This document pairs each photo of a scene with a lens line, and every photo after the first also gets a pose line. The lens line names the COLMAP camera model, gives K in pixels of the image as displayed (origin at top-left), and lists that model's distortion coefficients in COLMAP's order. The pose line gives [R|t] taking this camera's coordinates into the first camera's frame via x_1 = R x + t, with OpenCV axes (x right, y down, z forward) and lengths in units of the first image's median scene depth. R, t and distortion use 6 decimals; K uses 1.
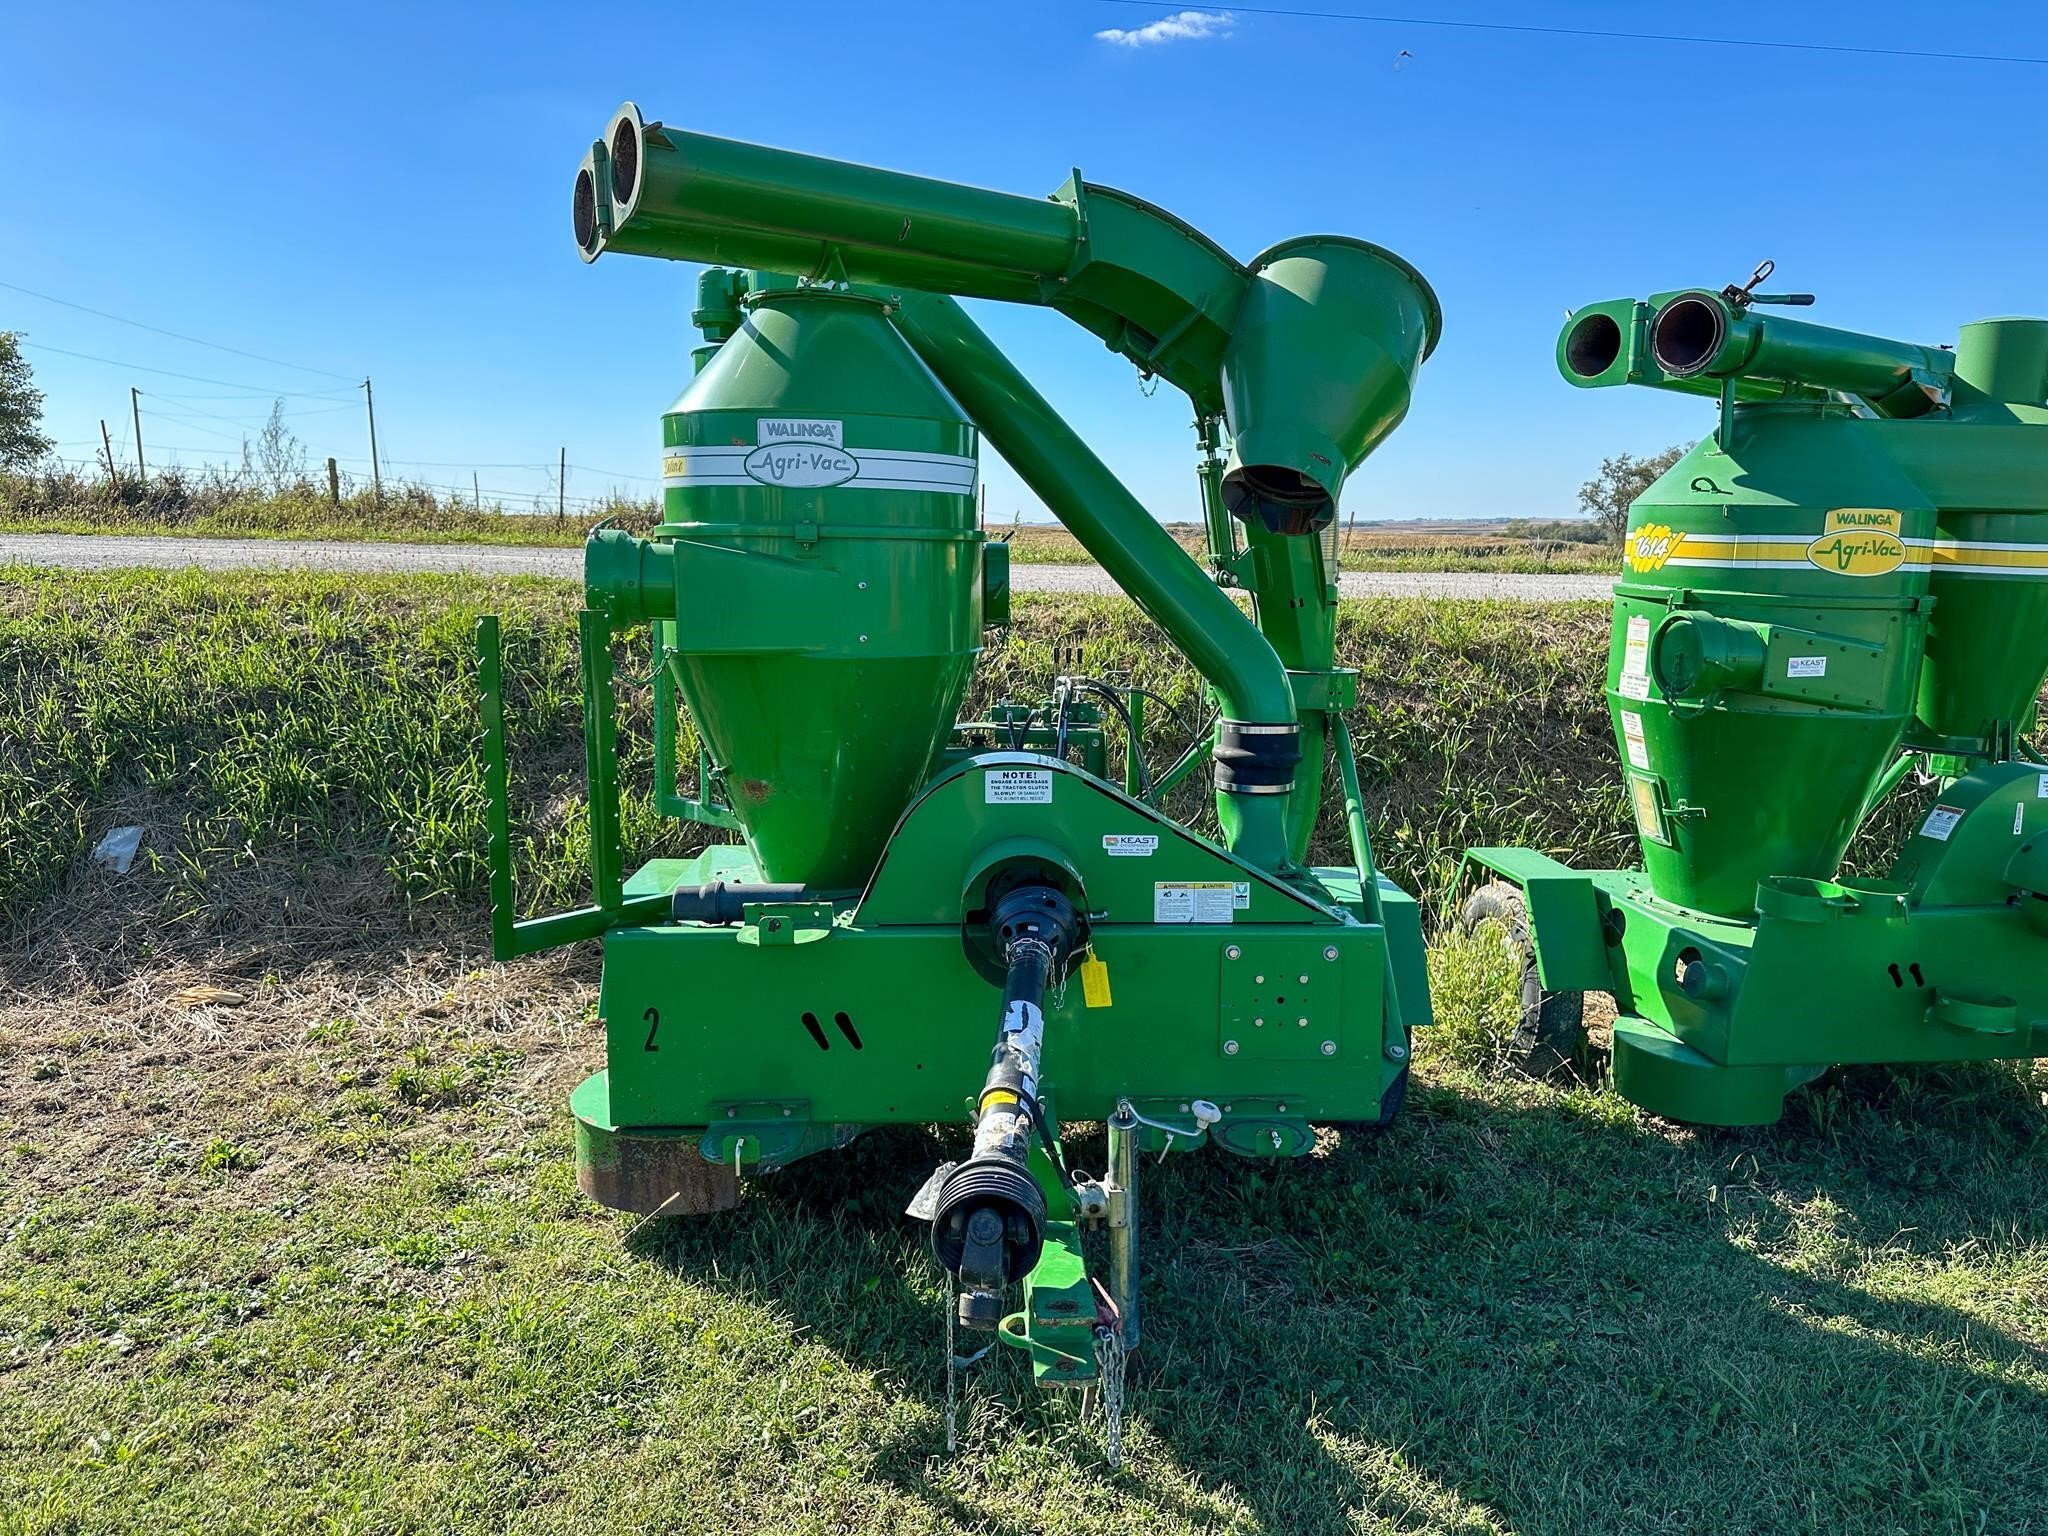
lens RADIAL K [[1347.7, 0, 1021.0], [0, 1347.7, 771.8], [0, 0, 1]] dist [0.069314, -0.091086]
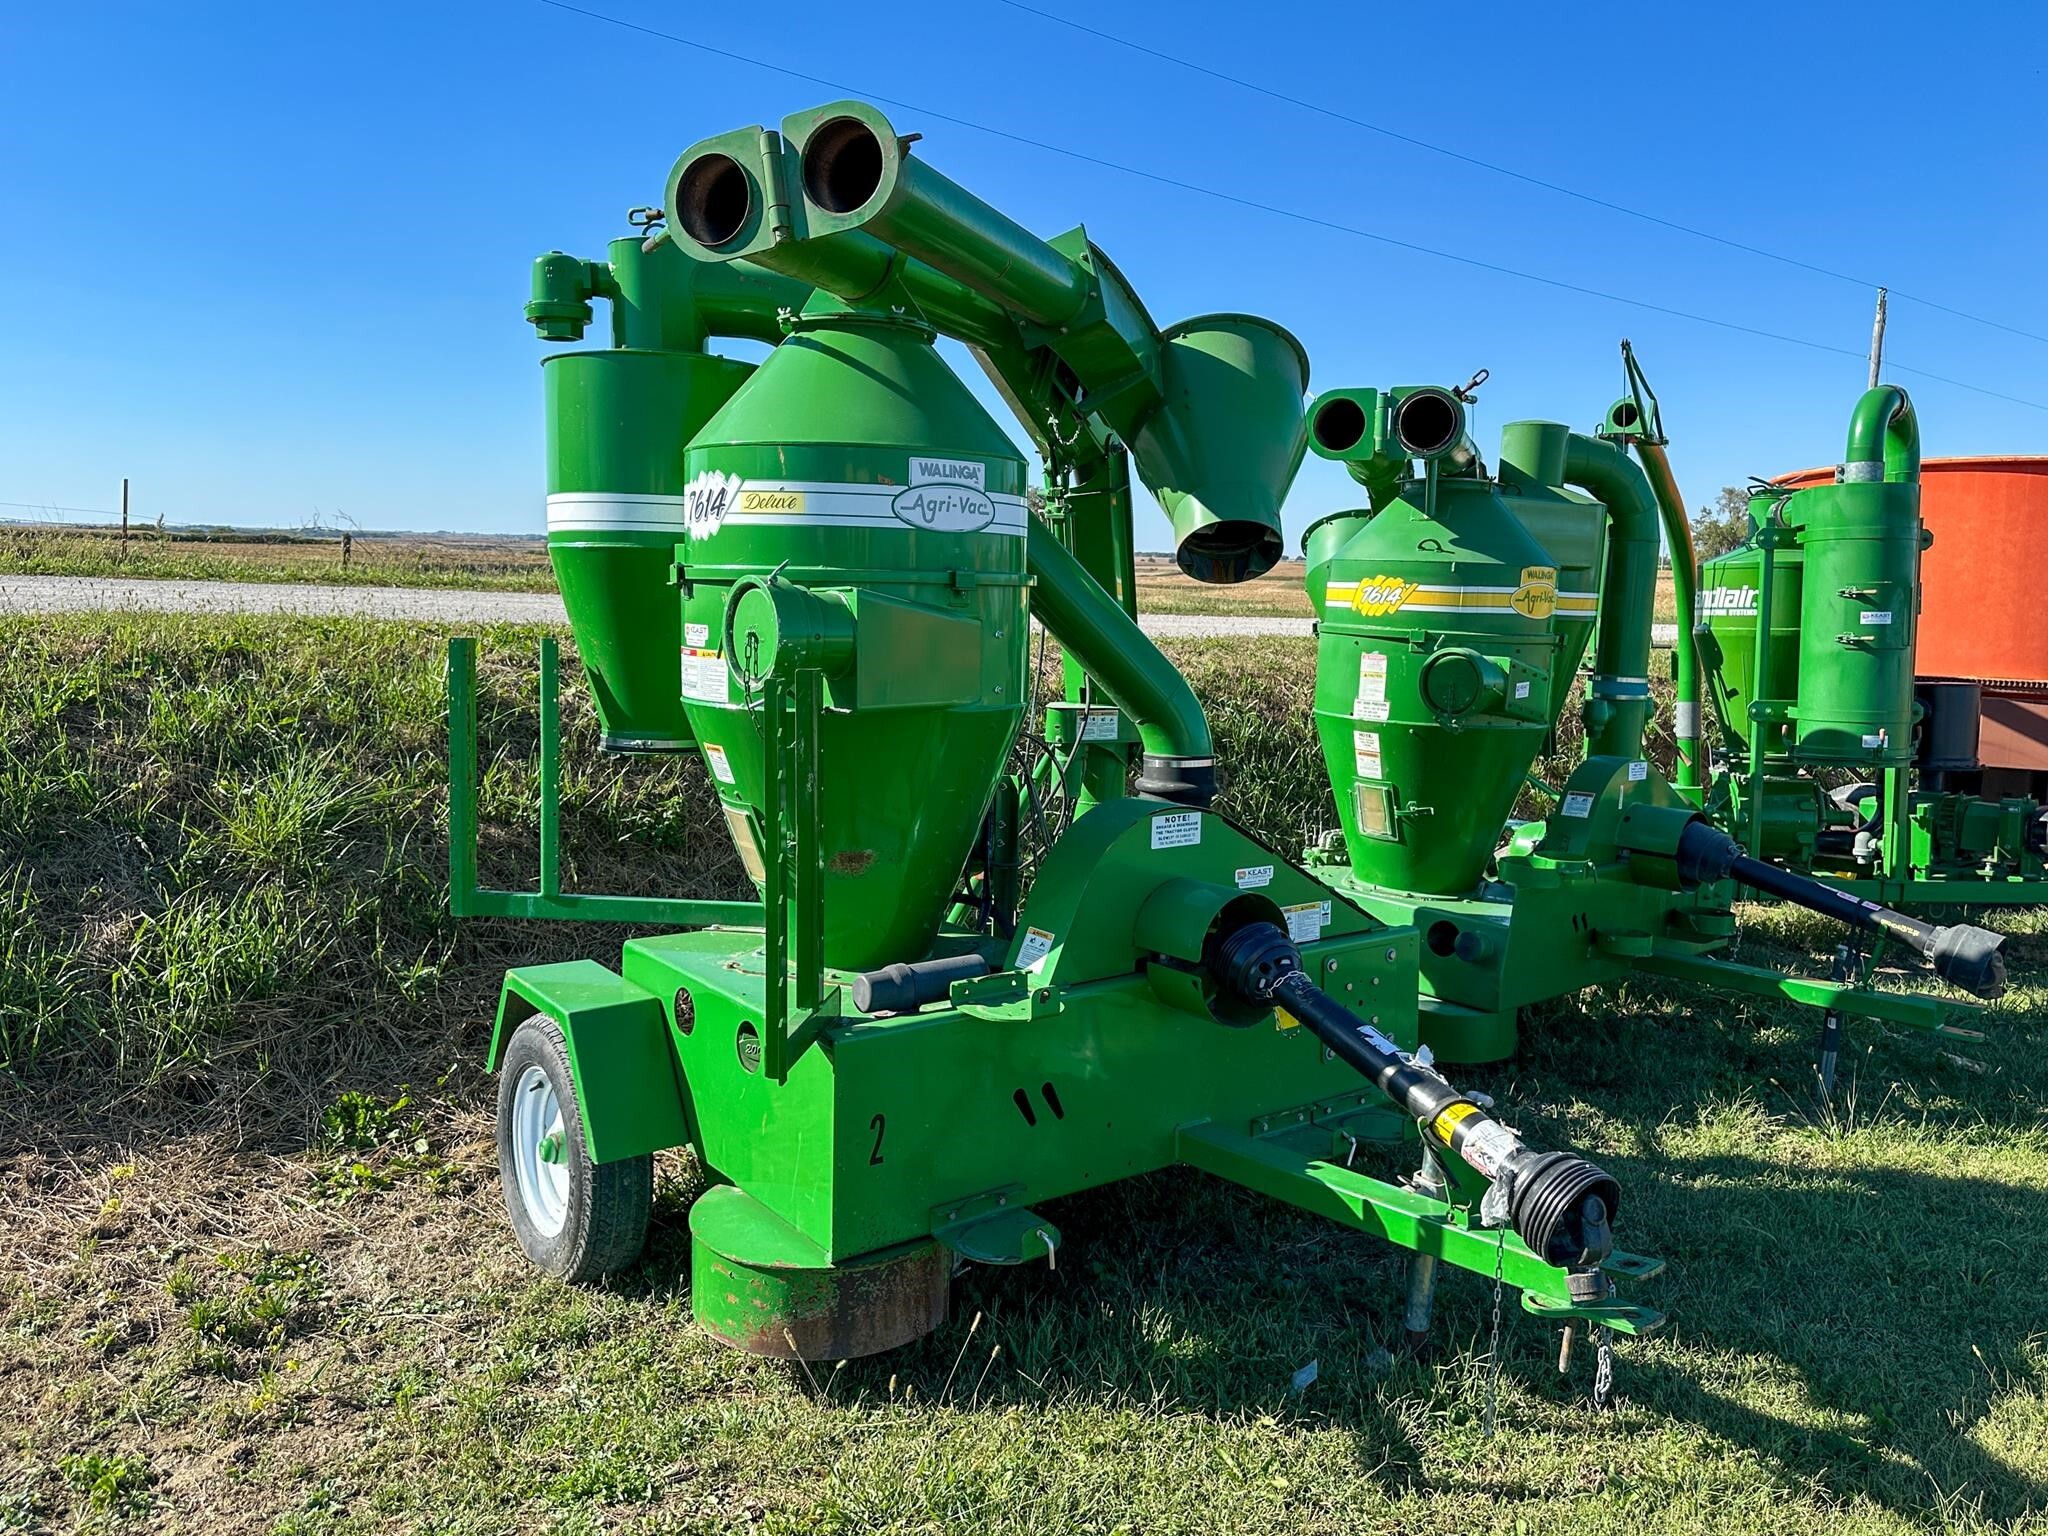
lens RADIAL K [[1461.0, 0, 957.9], [0, 1461.0, 769.6], [0, 0, 1]] dist [0.095336, -0.126301]
pose [[0.833468, -0.059446, 0.549361, -0.629891], [0.073750, 0.997269, -0.003977, -0.036128], [-0.547624, 0.043830, 0.835576, 0.136645]]
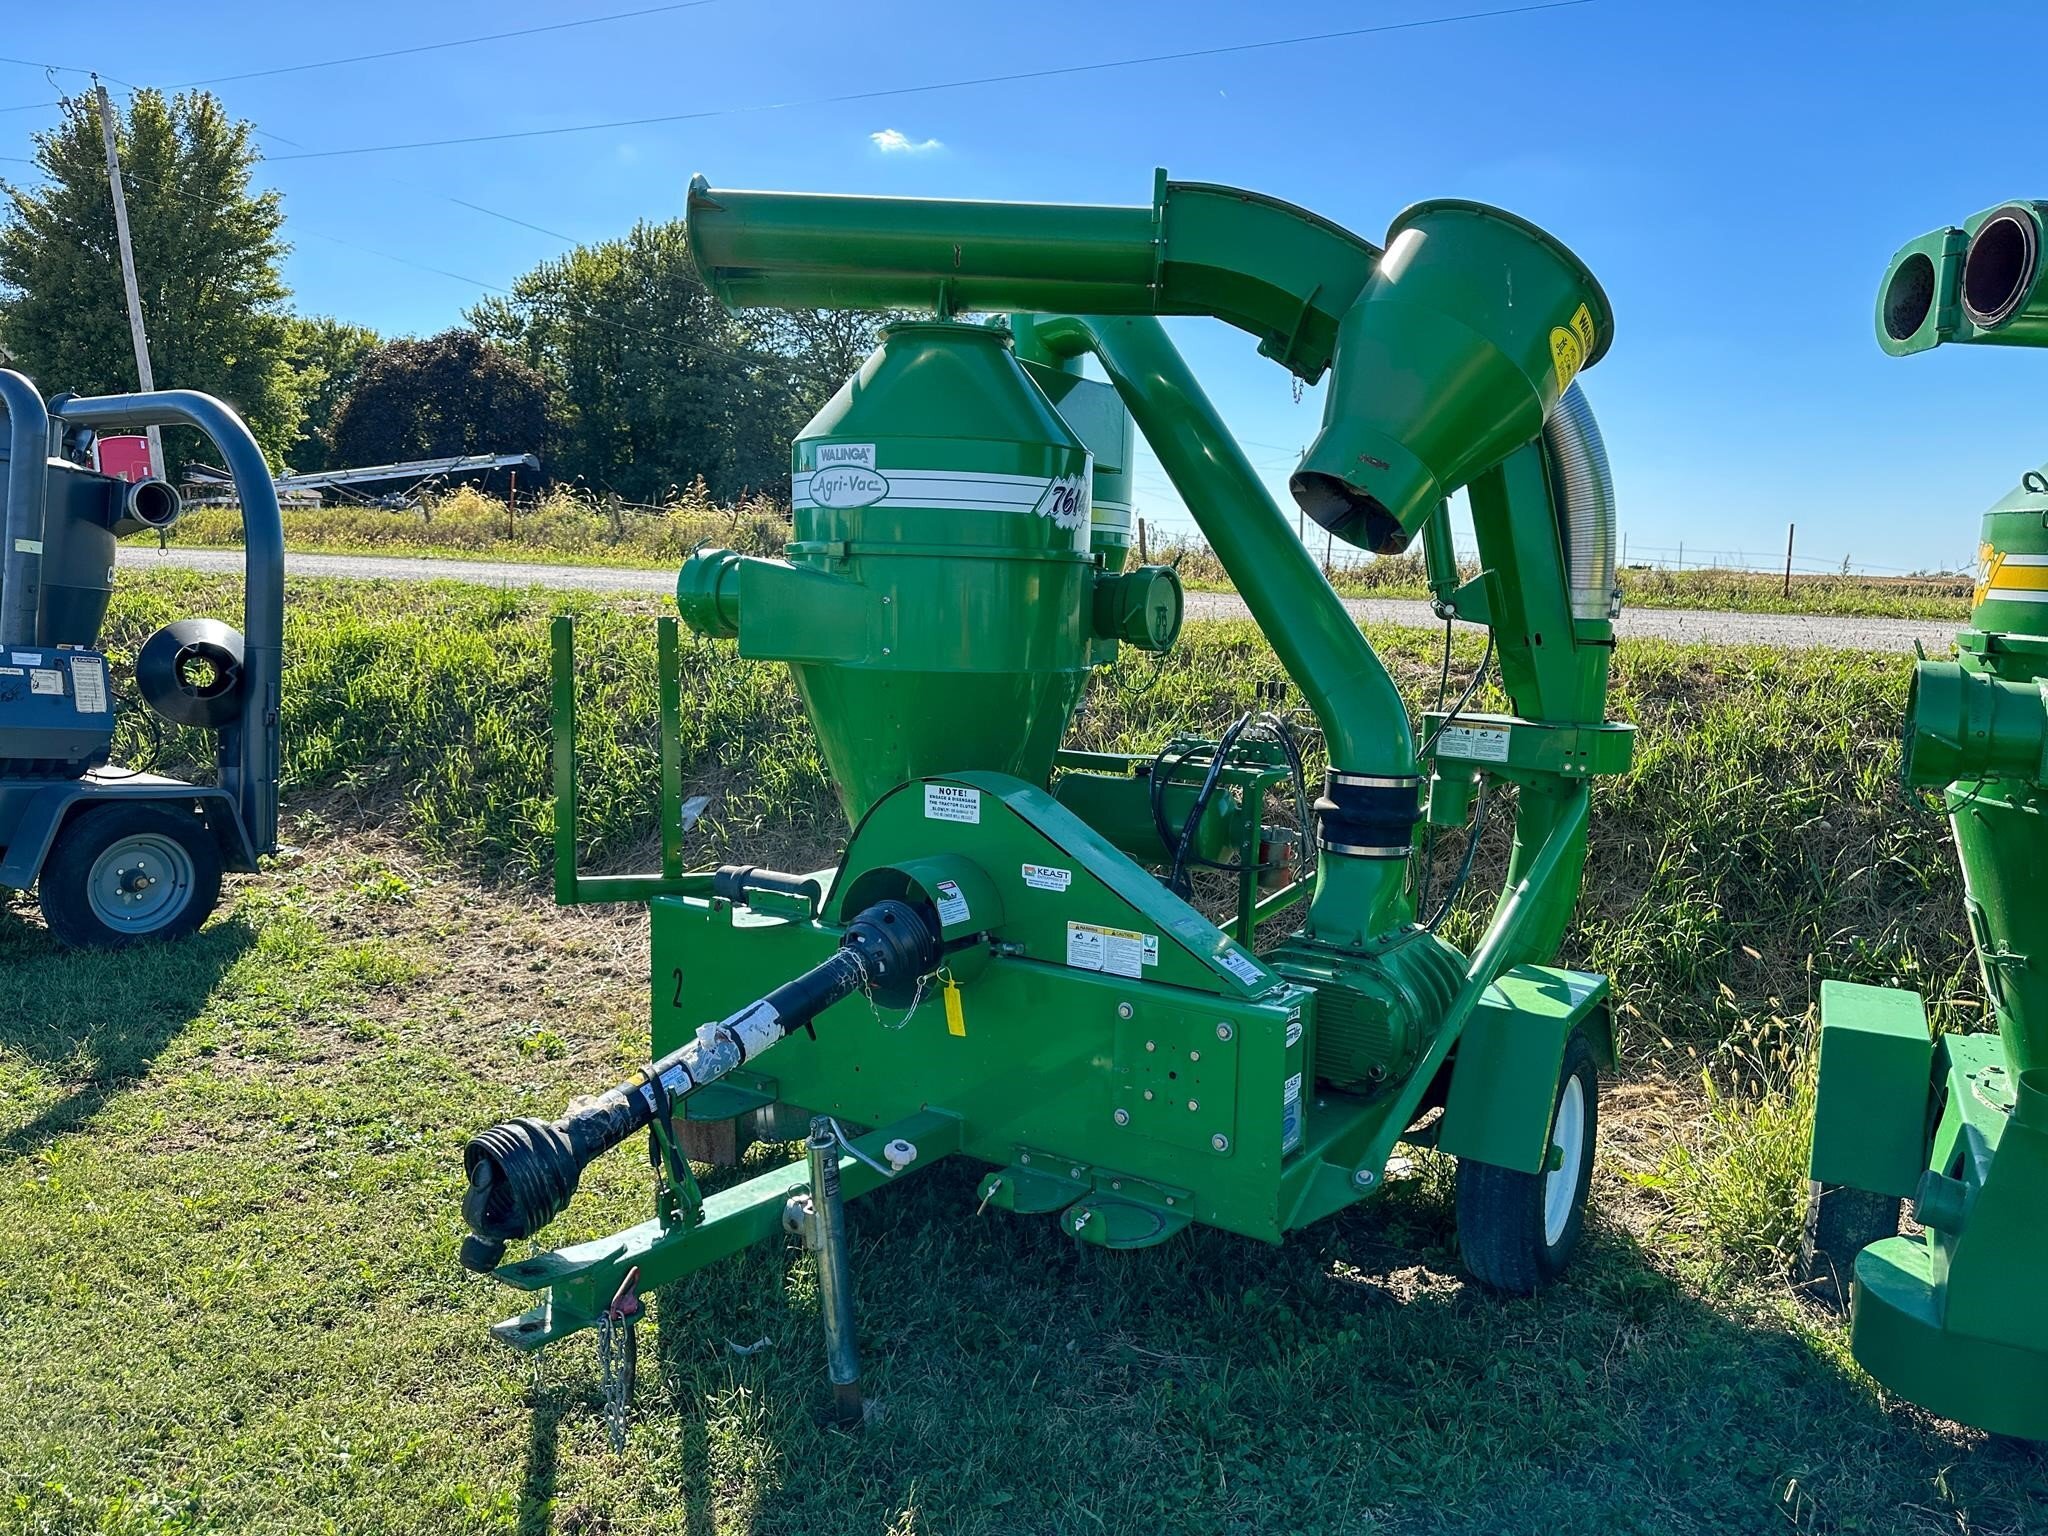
lens RADIAL K [[1348.3, 0, 1059.2], [0, 1348.3, 783.9], [0, 0, 1]] dist [0.071394, -0.075044]
pose [[0.835155, 0.088070, -0.542917, 0.504018], [-0.104343, 0.994541, 0.000824, -0.010579], [0.540026, 0.055962, 0.839786, 0.179789]]
